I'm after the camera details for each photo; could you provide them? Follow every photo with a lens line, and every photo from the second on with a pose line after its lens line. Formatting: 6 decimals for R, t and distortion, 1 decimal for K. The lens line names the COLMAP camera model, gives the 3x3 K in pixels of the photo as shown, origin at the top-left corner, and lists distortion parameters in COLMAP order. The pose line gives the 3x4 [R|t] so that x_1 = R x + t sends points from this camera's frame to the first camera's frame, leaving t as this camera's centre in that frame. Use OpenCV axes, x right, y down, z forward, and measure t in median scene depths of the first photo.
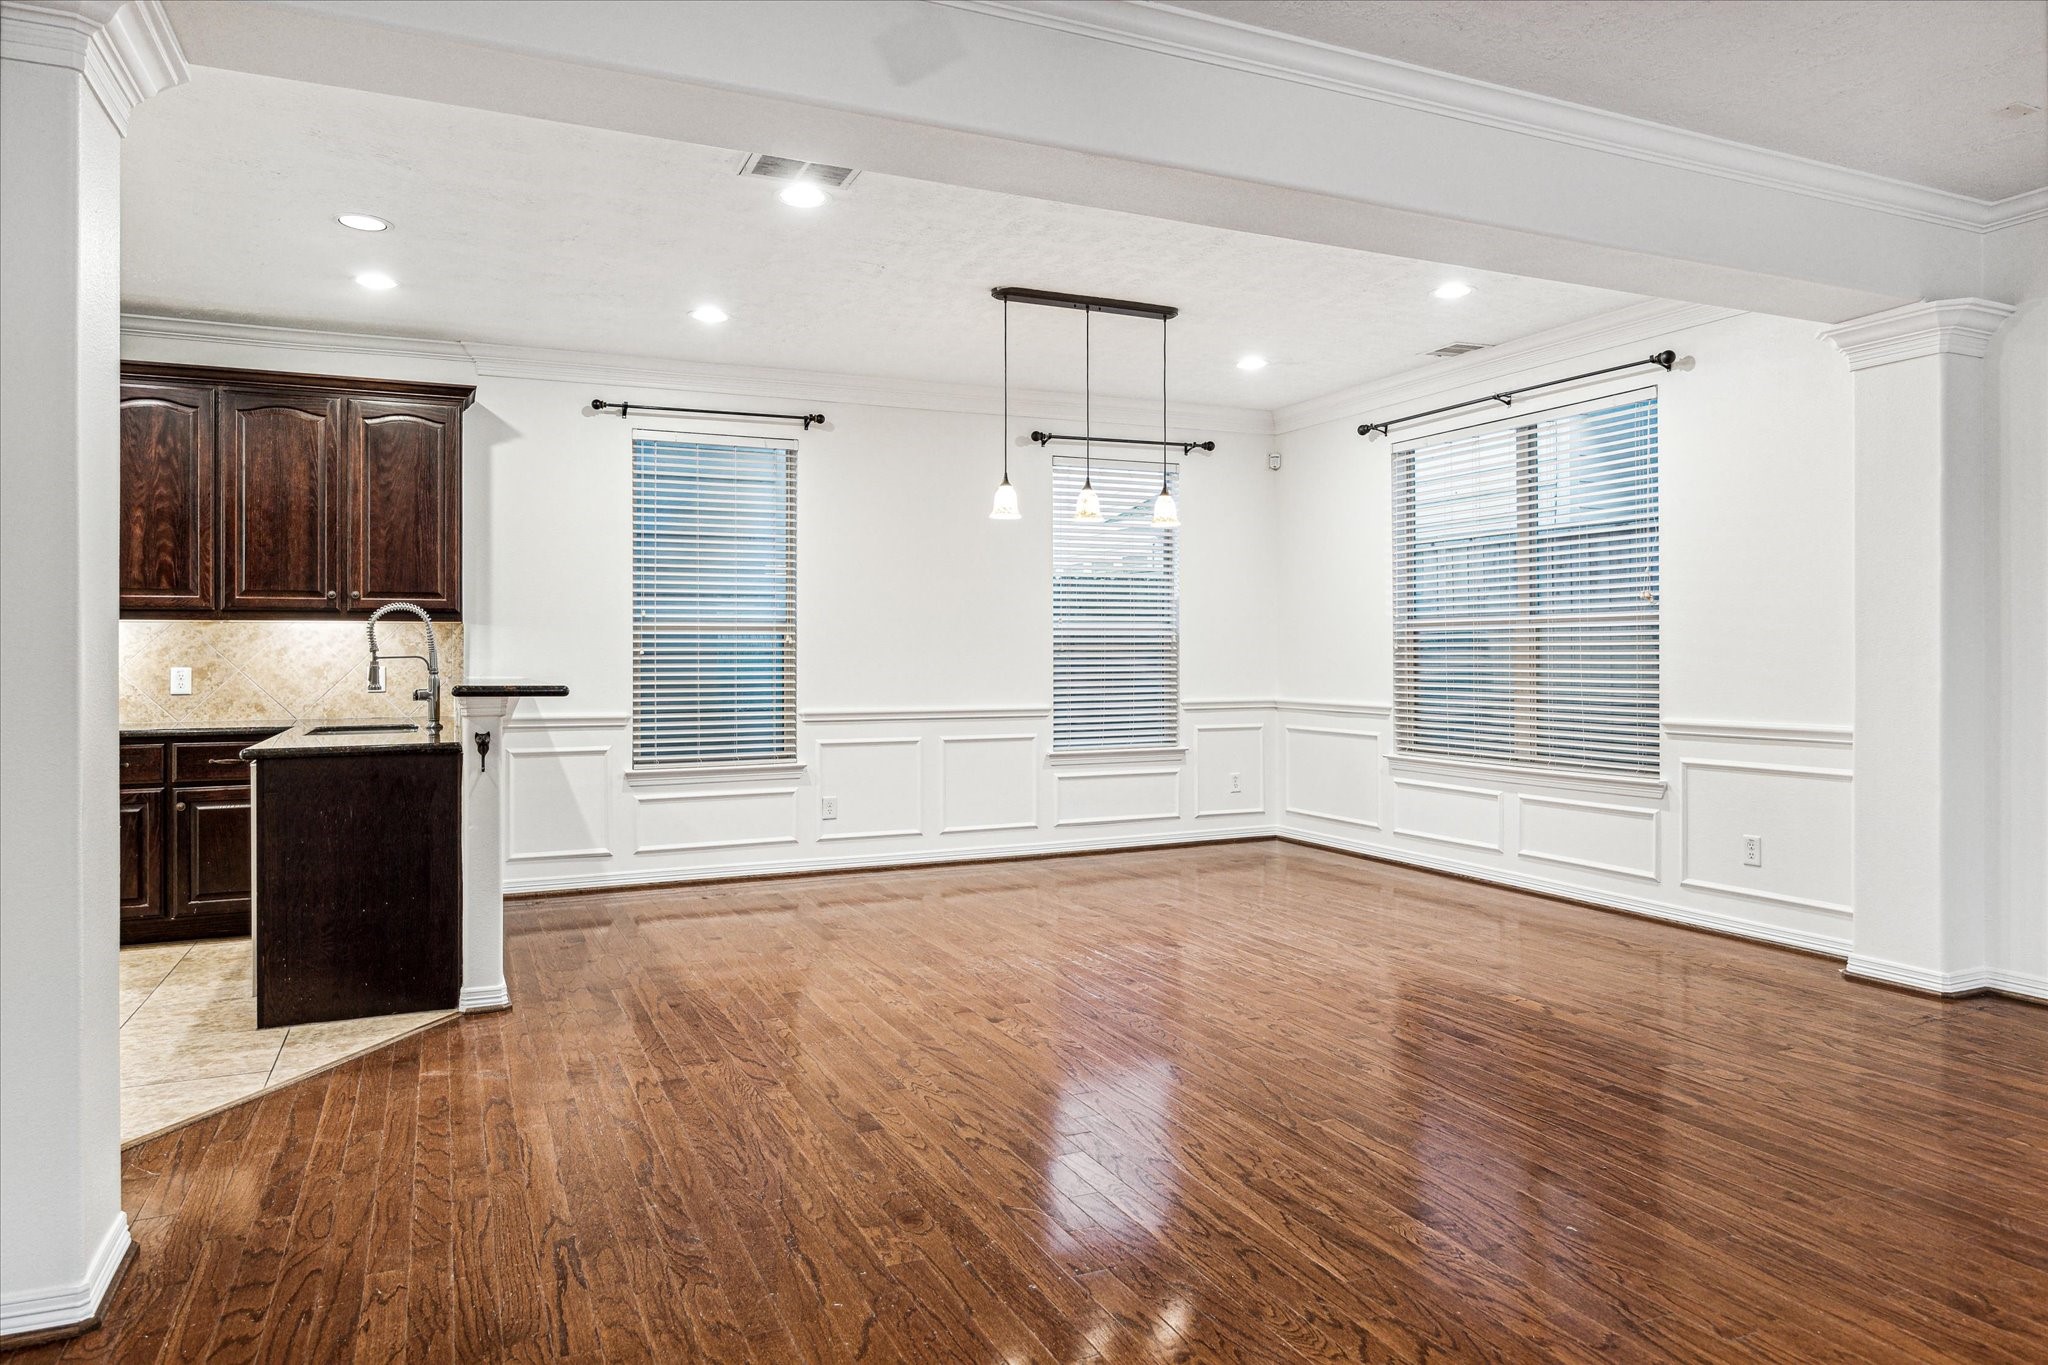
lens RADIAL K [[1340.9, 0, 1085.1], [0, 1340.9, 654.3], [0, 0, 1]] dist [0.003547, 0.002688]
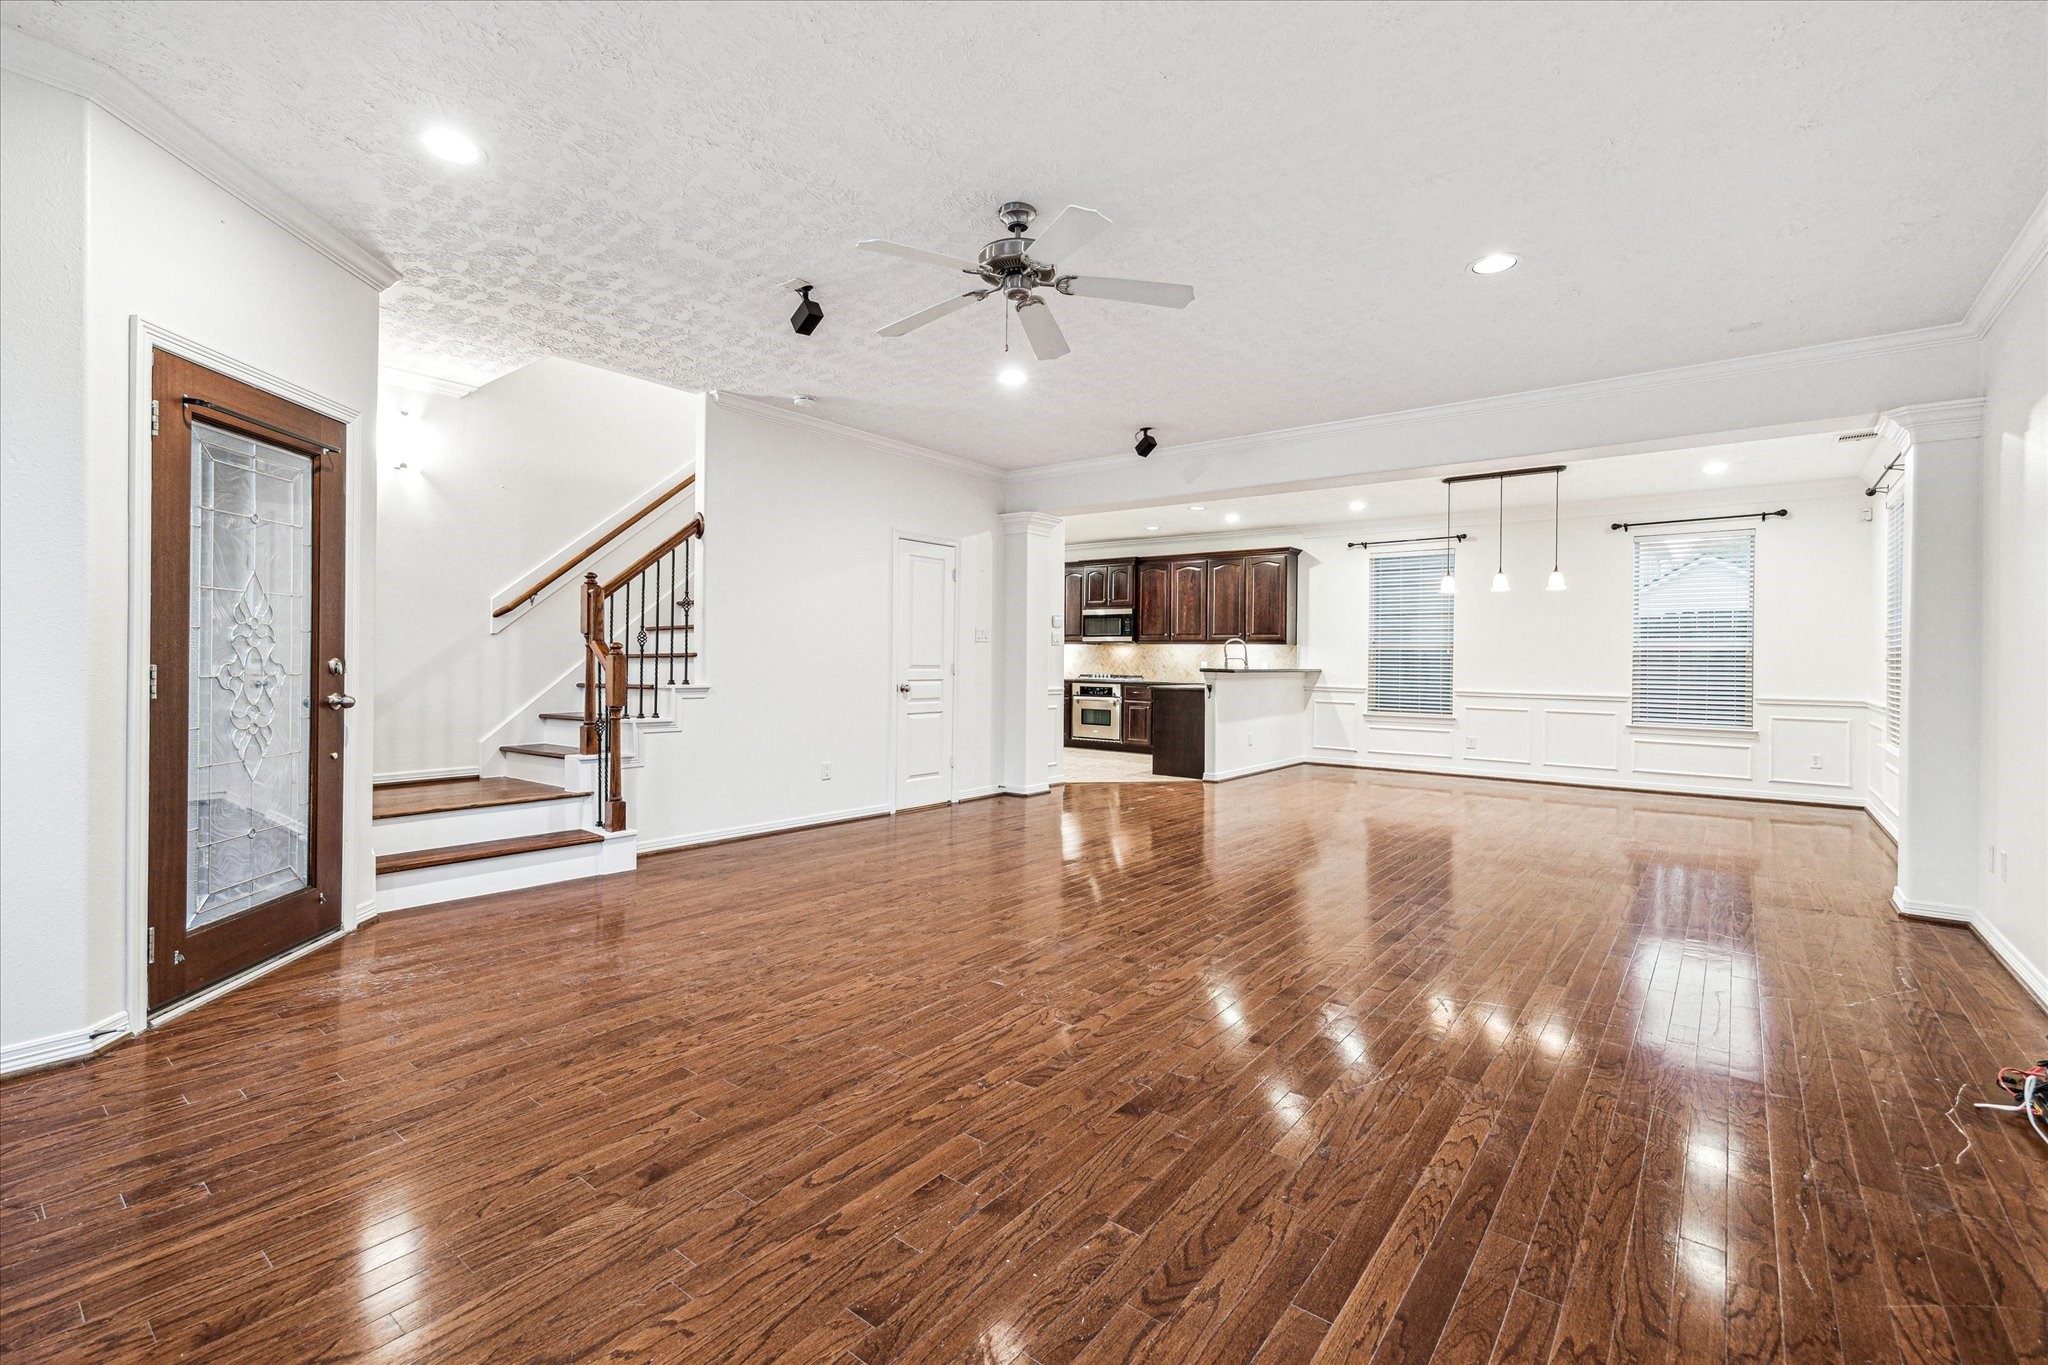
lens RADIAL K [[916.9, 0, 1005.8], [0, 916.9, 663.9], [0, 0, 1]] dist [0.013756, 0.000155]
pose [[0.437382, 0.015943, -0.899134, 0.729270], [-0.012860, 0.999851, 0.011474, -0.001661], [0.899184, 0.006544, 0.437522, -0.160593]]
